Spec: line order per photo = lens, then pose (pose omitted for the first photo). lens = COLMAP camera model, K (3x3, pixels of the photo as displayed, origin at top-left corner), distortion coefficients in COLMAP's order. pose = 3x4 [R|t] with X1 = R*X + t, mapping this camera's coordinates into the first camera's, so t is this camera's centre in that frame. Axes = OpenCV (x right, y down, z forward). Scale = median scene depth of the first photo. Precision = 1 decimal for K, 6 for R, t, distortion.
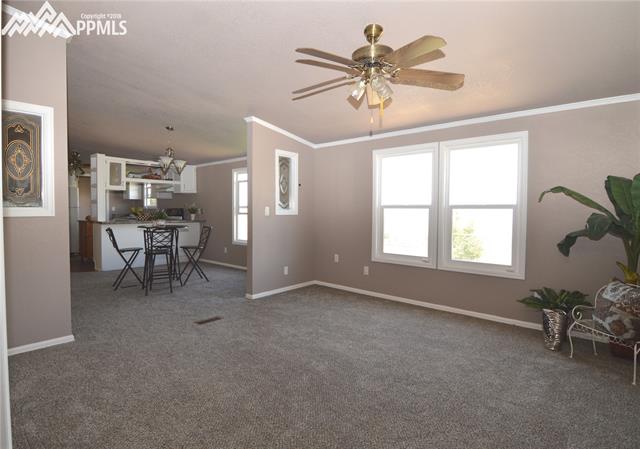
lens RADIAL K [[344.0, 0, 316.8], [0, 344.0, 227.3], [0, 0, 1]] dist [-0.002484, -0.000265]
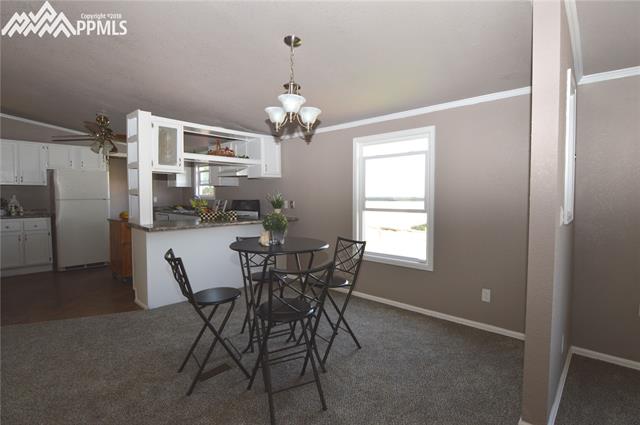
lens RADIAL K [[310.2, 0, 320.0], [0, 310.2, 212.5], [0, 0, 1]] dist [-0.014765, -0.000147]
pose [[0.999901, -0.006362, -0.012552, -0.299287], [0.006476, 0.999938, 0.009050, -0.040293], [0.012494, -0.009130, 0.999880, 0.440598]]
